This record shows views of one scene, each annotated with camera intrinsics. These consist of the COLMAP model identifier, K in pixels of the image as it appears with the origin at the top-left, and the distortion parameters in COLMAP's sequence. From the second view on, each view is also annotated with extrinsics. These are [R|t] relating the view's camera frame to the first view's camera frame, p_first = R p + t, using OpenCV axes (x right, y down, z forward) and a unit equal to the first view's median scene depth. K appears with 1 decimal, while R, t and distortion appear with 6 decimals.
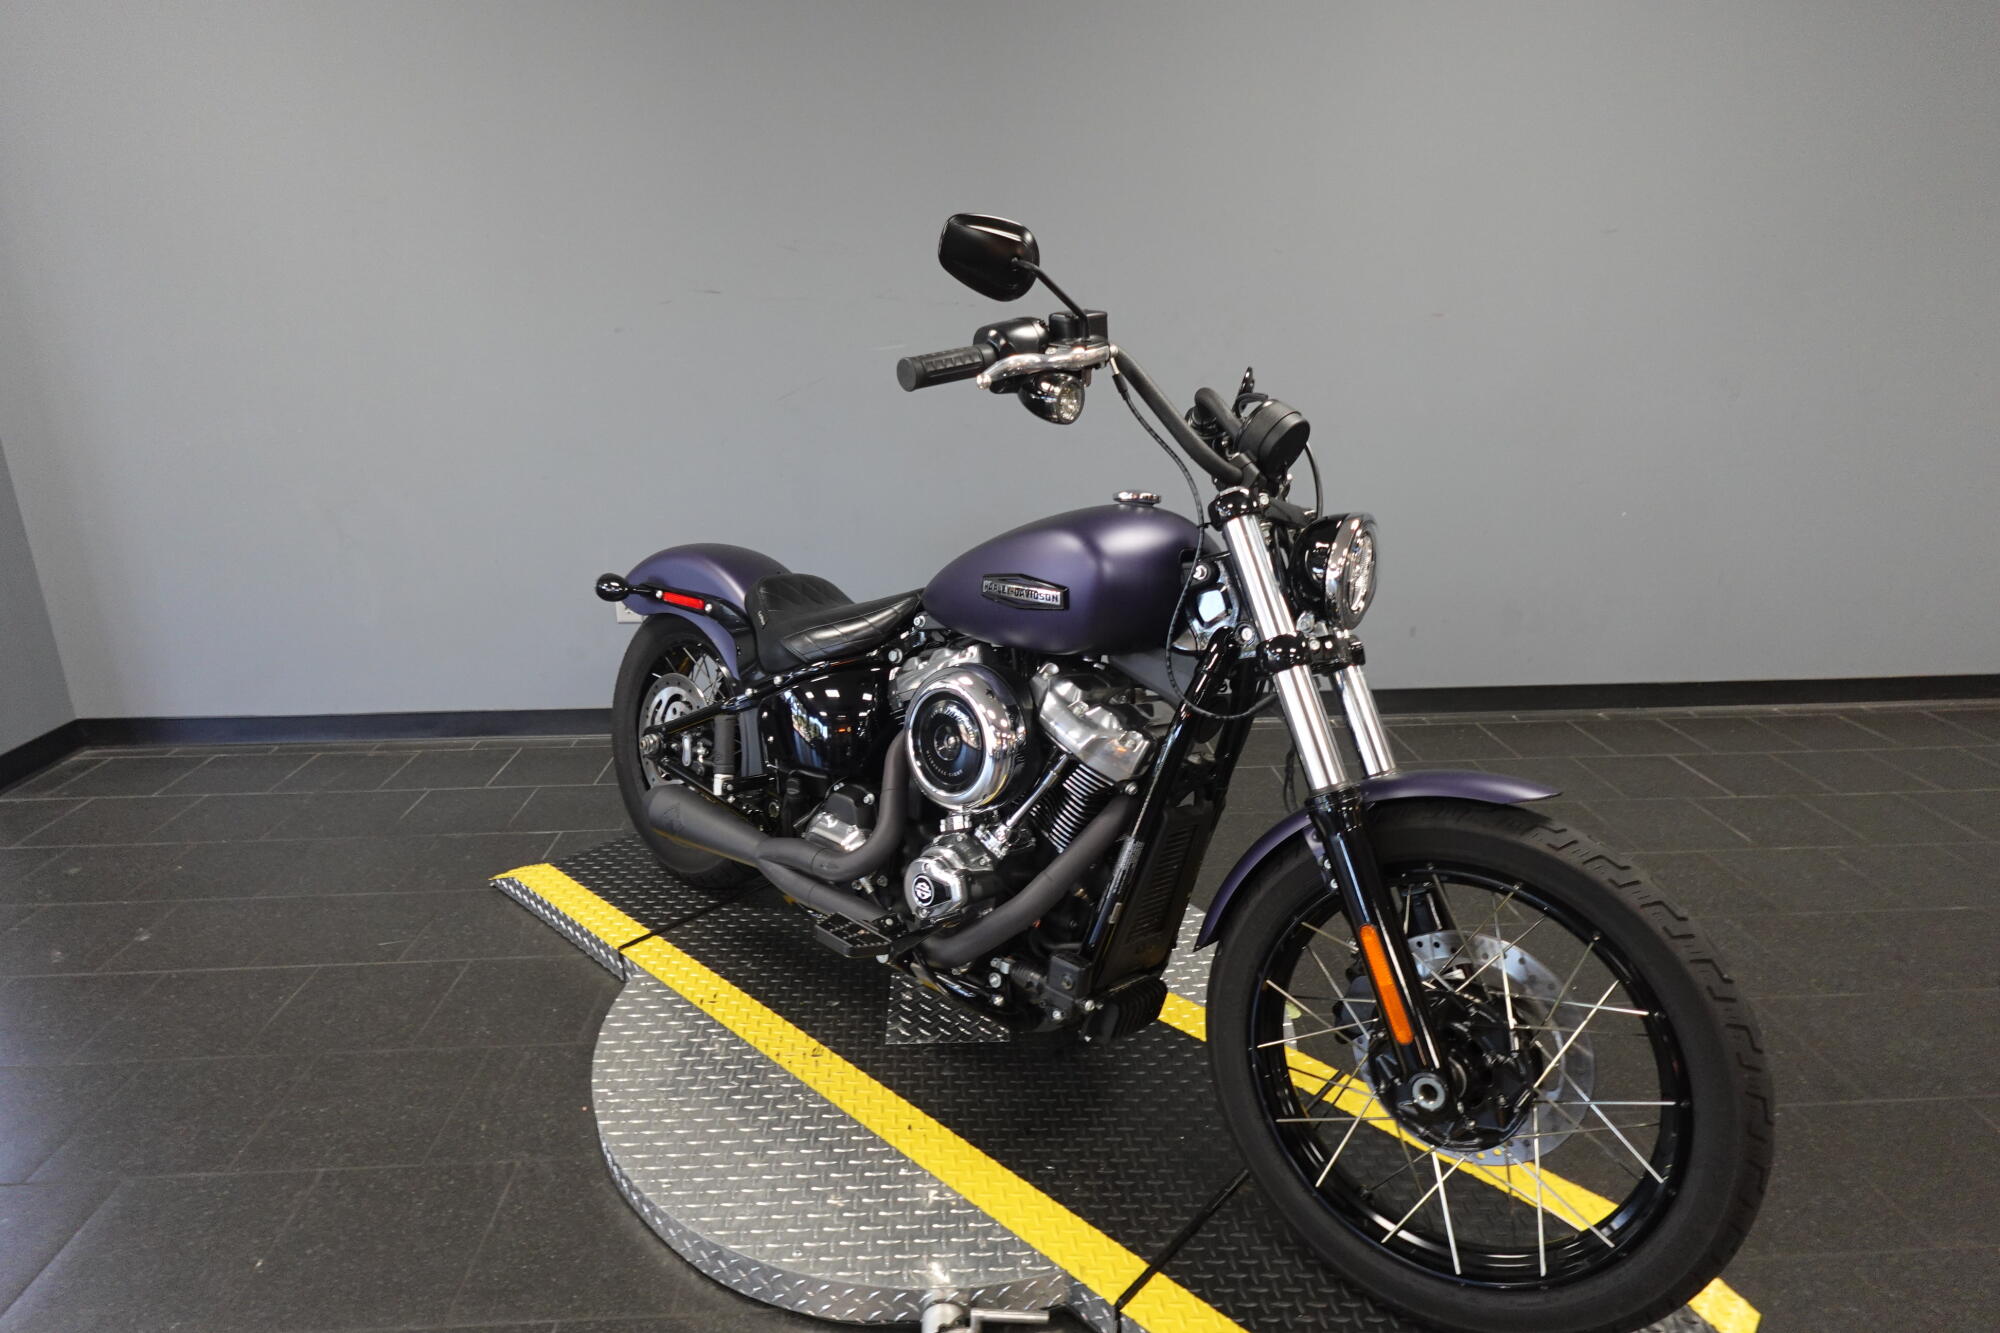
lens RADIAL K [[1152.4, 0, 1004.5], [0, 1152.4, 662.0], [0, 0, 1]] dist [0.007861, -0.005914]
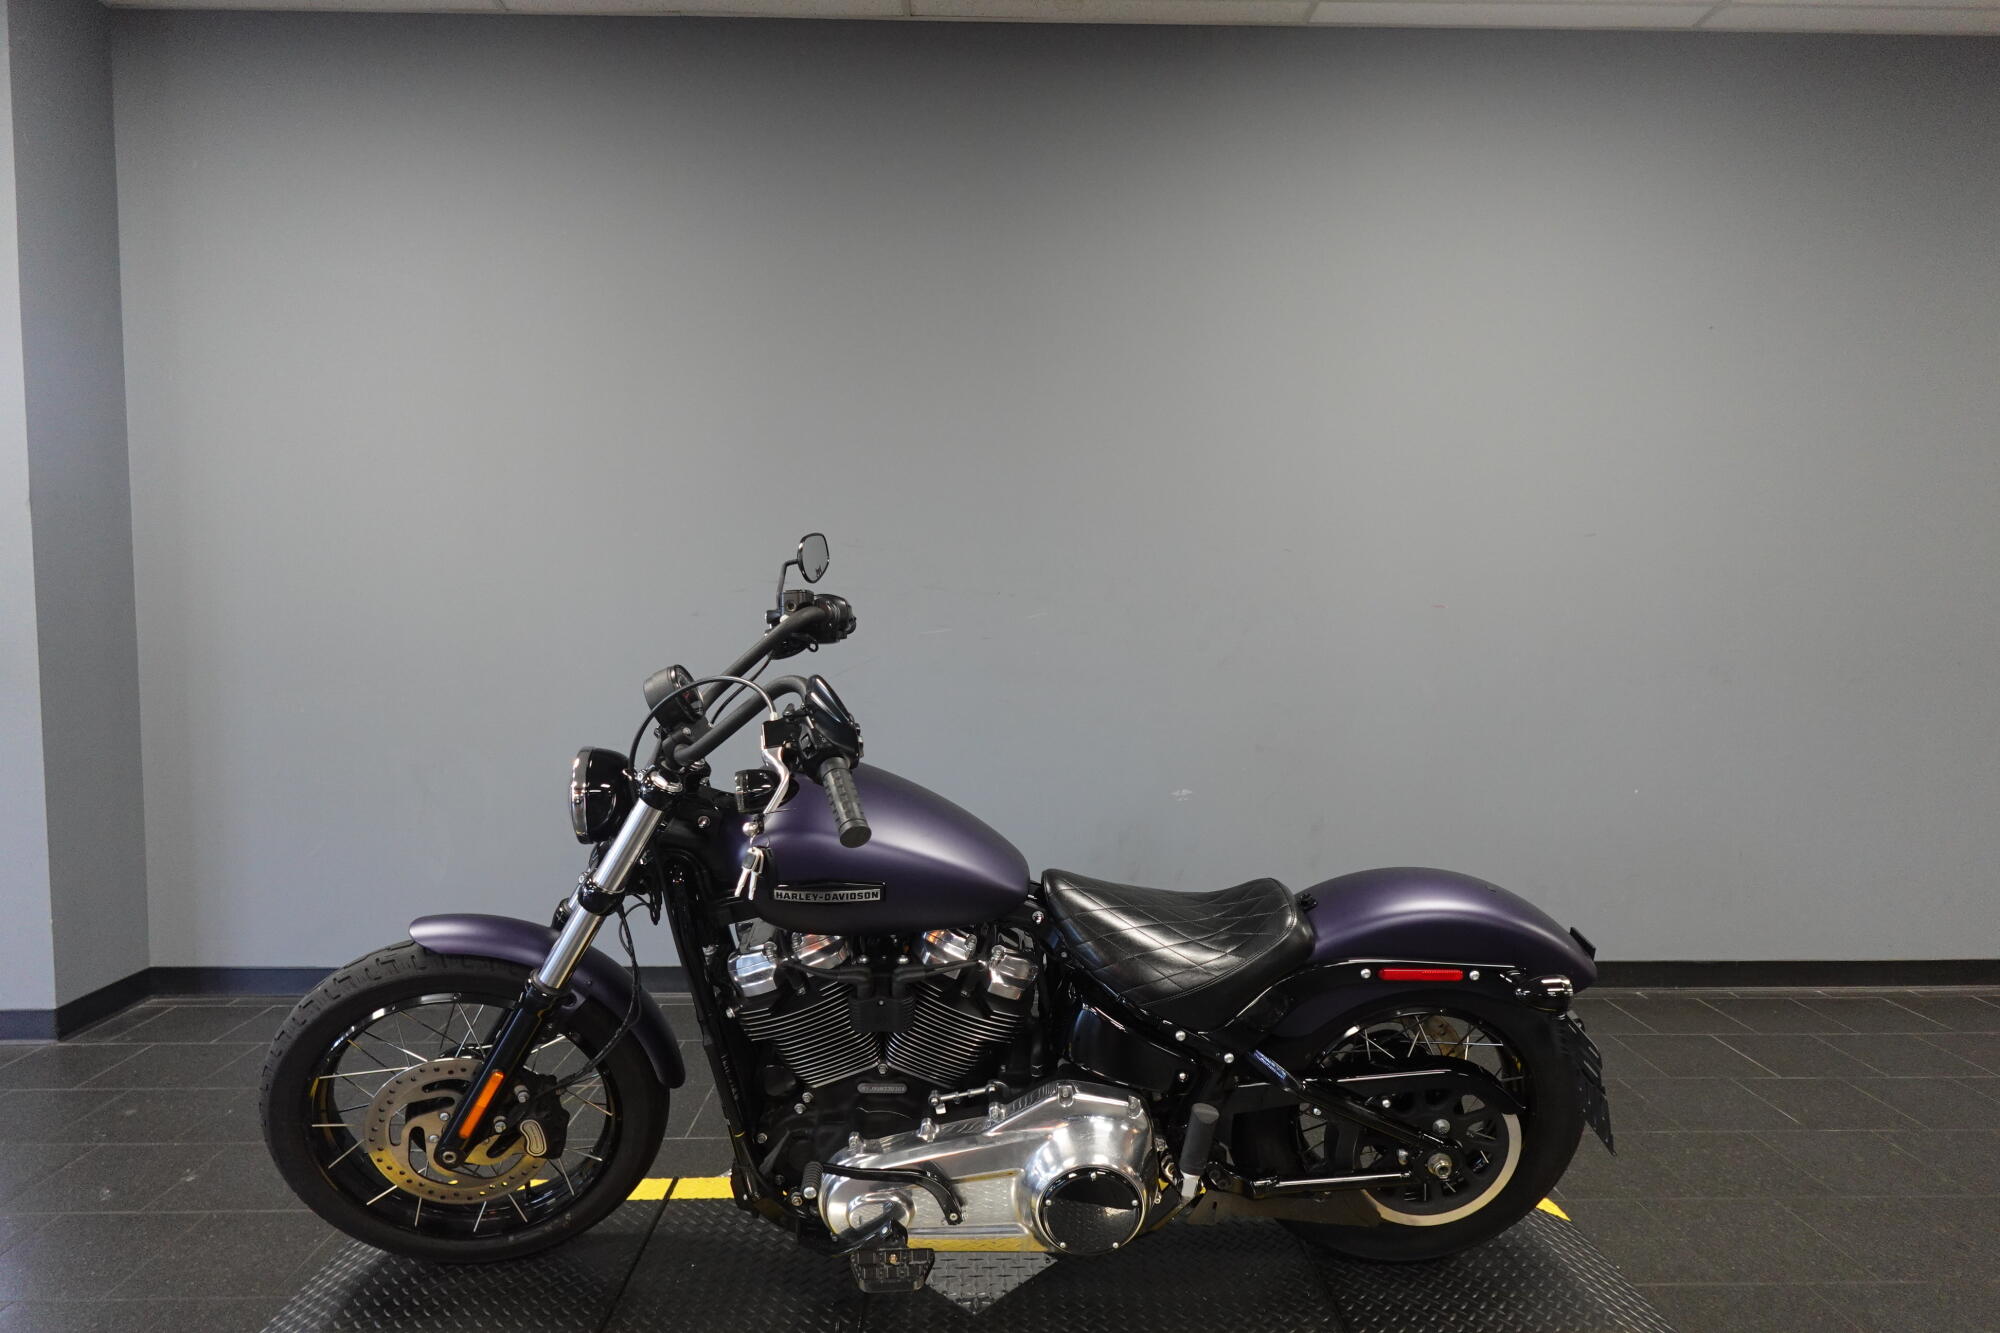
lens RADIAL K [[1152.4, 0, 1004.0], [0, 1152.4, 652.7], [0, 0, 1]] dist [0.007861, -0.005914]
pose [[0.999252, 0.008619, -0.037705, 0.008665], [-0.017832, 0.967728, -0.251366, 0.031463], [0.034322, 0.251850, 0.967157, -0.077431]]
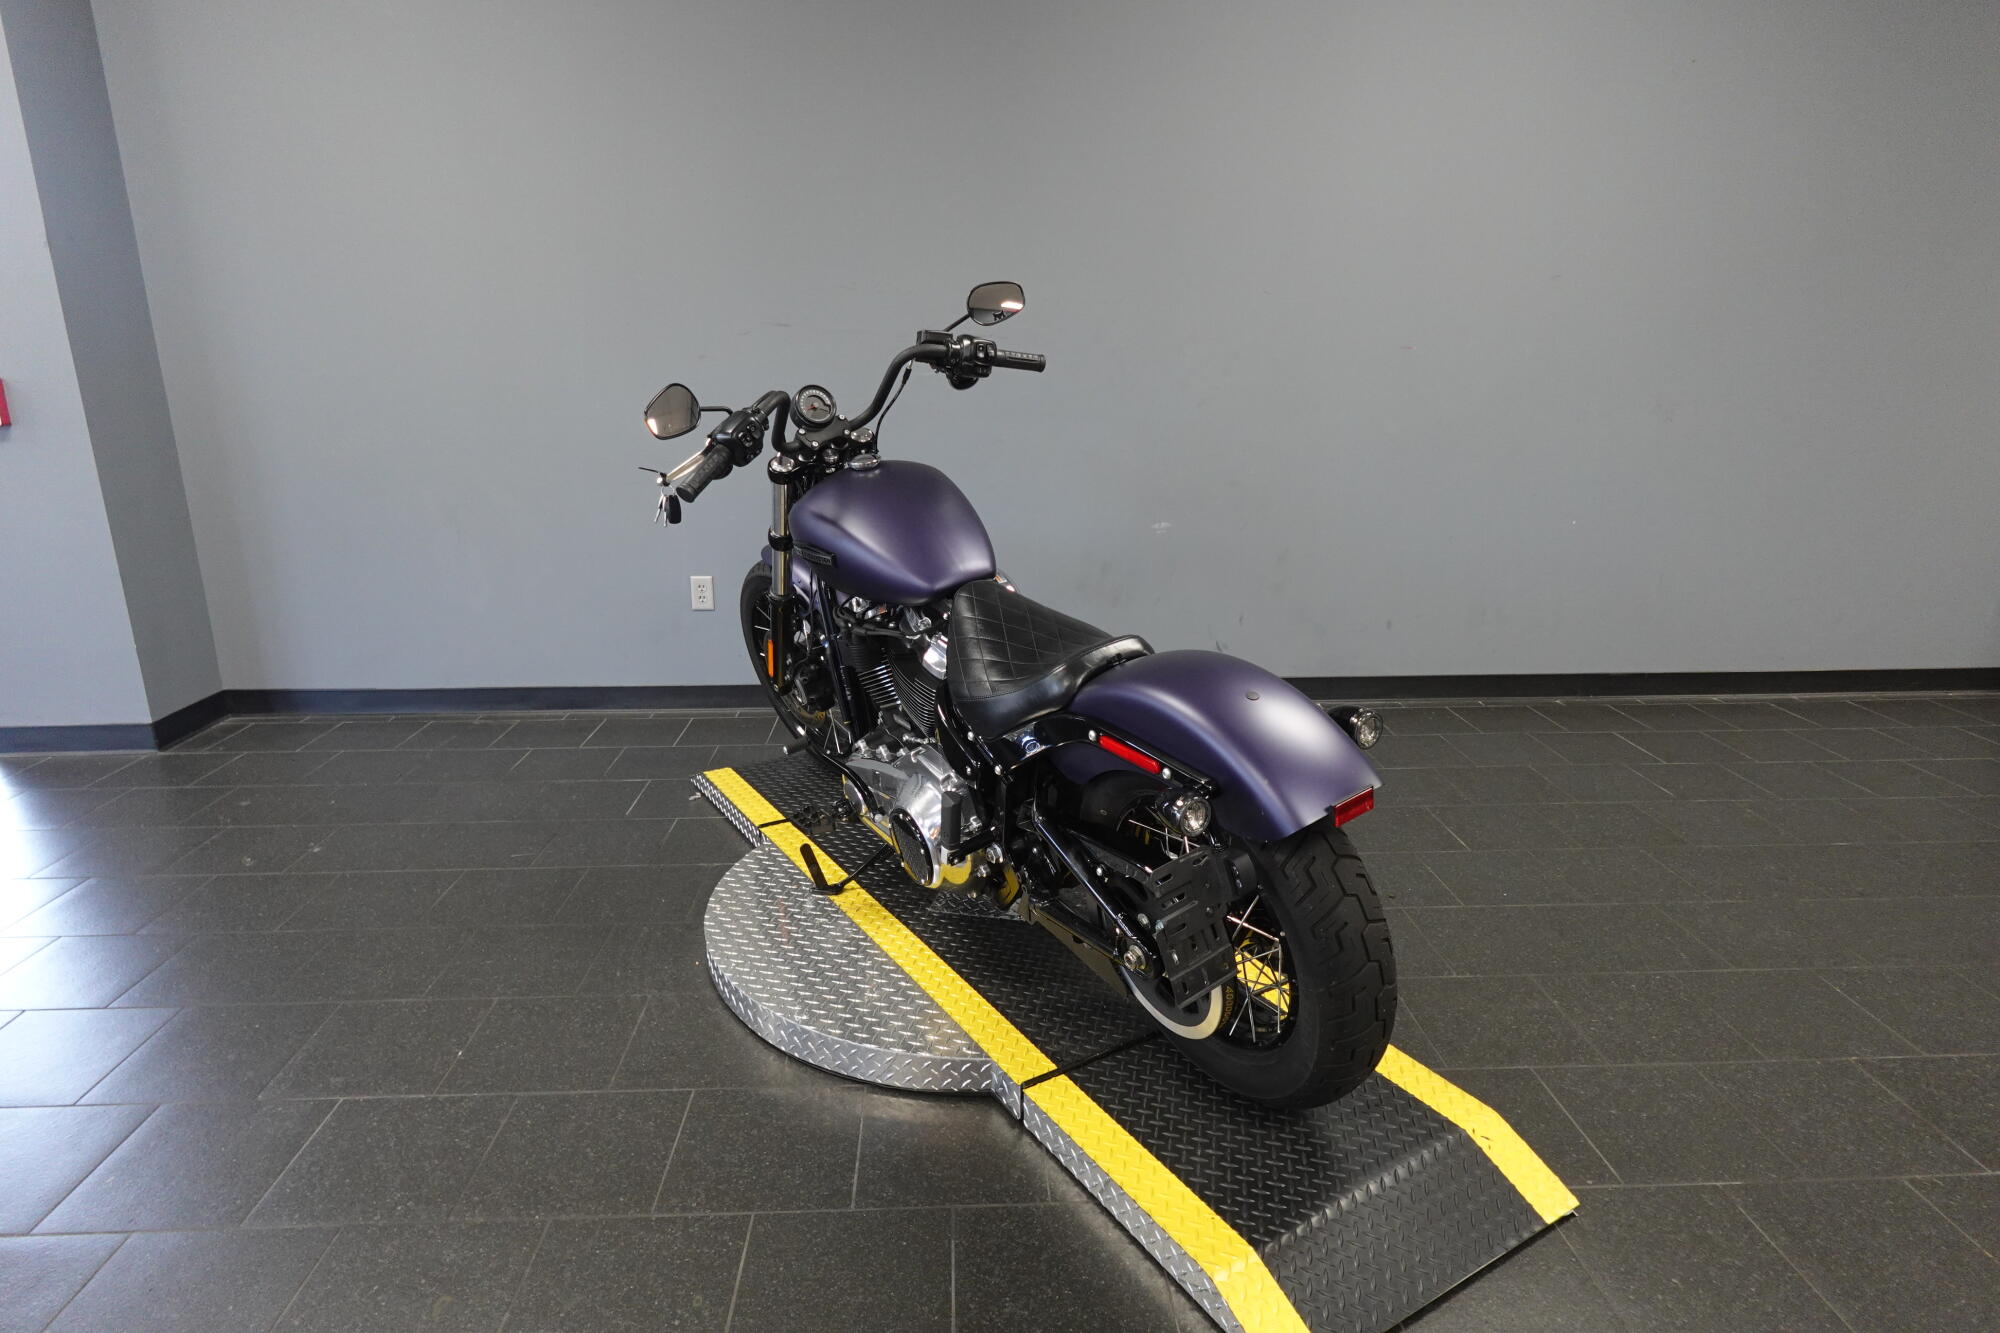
lens RADIAL K [[1152.4, 0, 1004.3], [0, 1152.4, 658.7], [0, 0, 1]] dist [0.007861, -0.005914]
pose [[0.999885, 0.008126, -0.012767, -0.013641], [-0.008644, 0.999120, -0.041037, 0.079937], [0.012423, 0.041143, 0.999076, -0.193701]]
